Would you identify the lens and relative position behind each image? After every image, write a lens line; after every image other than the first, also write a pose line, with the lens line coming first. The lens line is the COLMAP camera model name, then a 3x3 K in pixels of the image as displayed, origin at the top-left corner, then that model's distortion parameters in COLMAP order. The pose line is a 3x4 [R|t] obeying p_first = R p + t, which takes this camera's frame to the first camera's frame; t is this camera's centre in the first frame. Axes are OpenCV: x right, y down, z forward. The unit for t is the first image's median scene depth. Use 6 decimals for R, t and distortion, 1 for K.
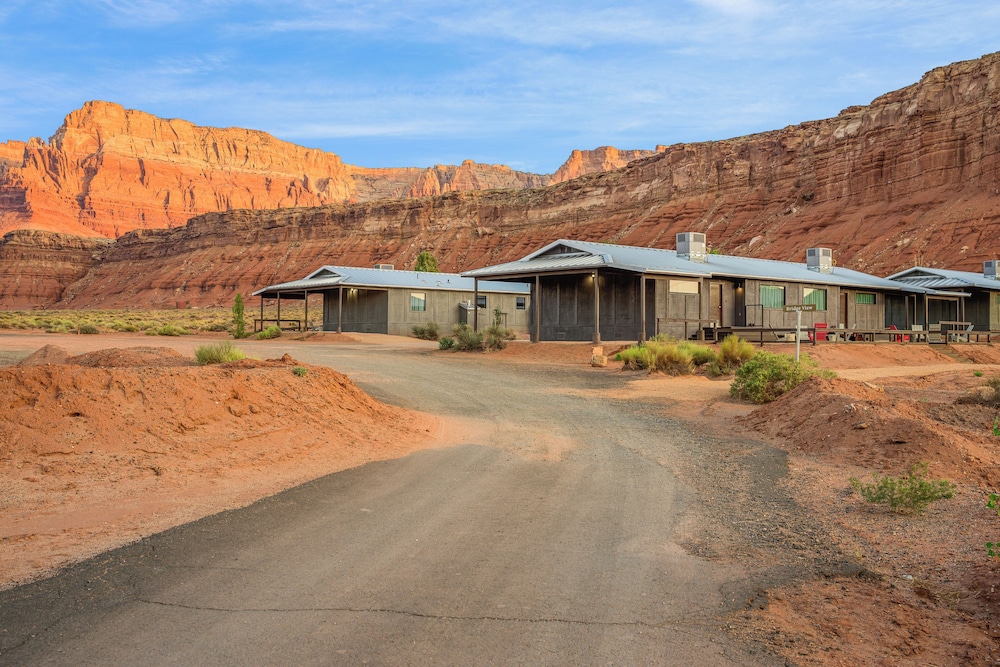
lens RADIAL K [[1093.7, 0, 500.0], [0, 1093.7, 333.5], [0, 0, 1]] dist [-0.050222, 0.239776]
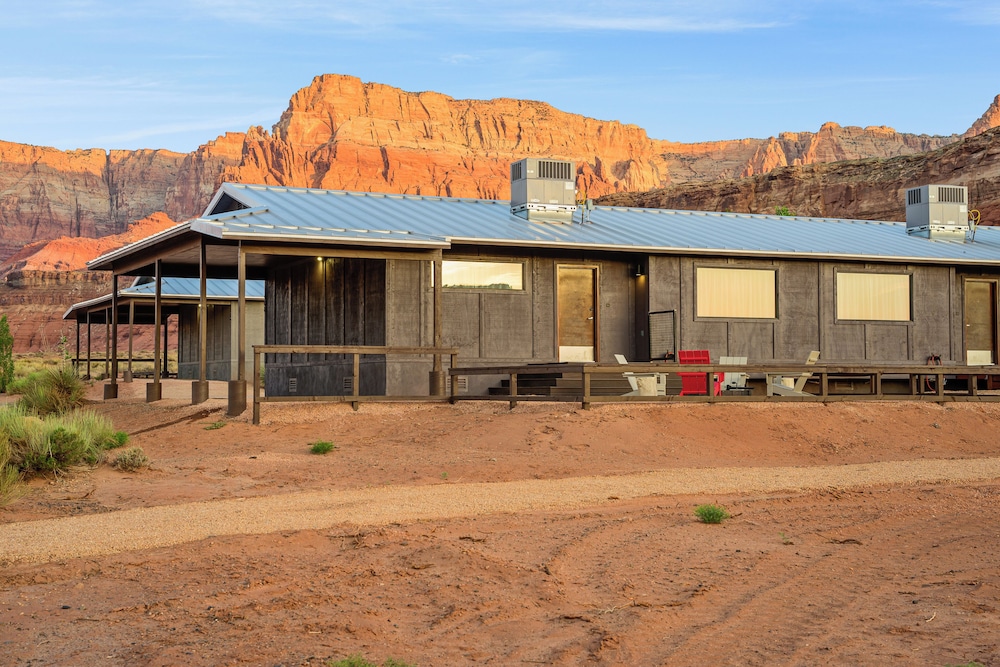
lens RADIAL K [[1479.1, 0, 500.0], [0, 1479.1, 333.5], [0, 0, 1]] dist [0.148329, 0.821714]
pose [[0.963489, -0.019227, -0.267055, 0.034392], [0.012131, 0.999529, -0.028196, -0.000105], [0.267471, 0.023927, 0.963269, 0.041362]]
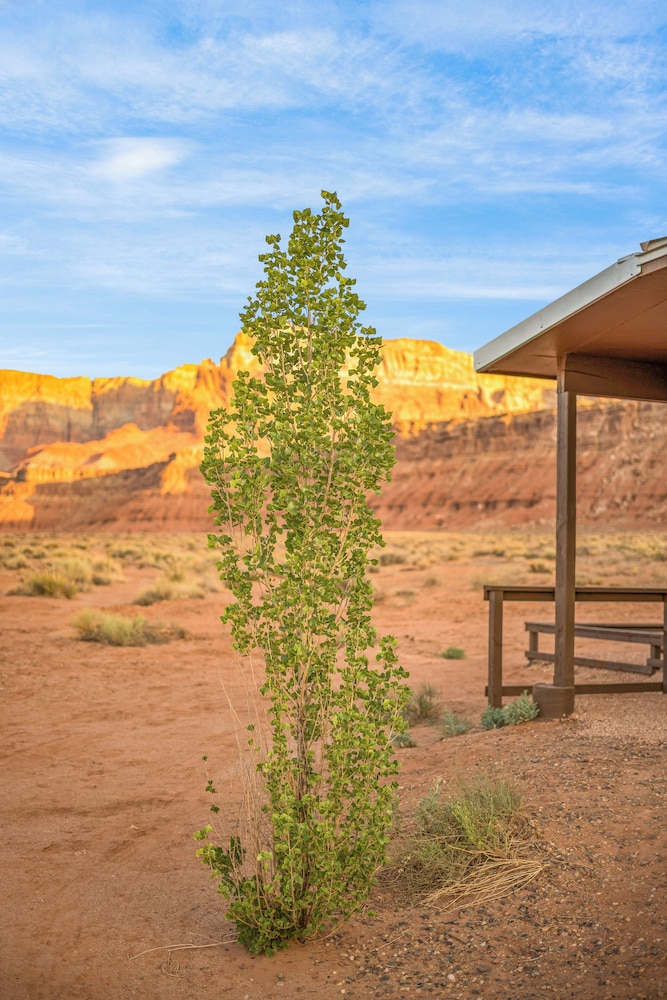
lens RADIAL K [[1093.7, 0, 333.5], [0, 1093.7, 500.0], [0, 0, 1]] dist [-0.050222, 0.239776]
pose [[0.954645, -0.004666, -0.297709, -0.036838], [-0.011248, 0.998598, -0.051718, -0.003370], [0.297533, 0.052721, 0.953255, 0.156644]]
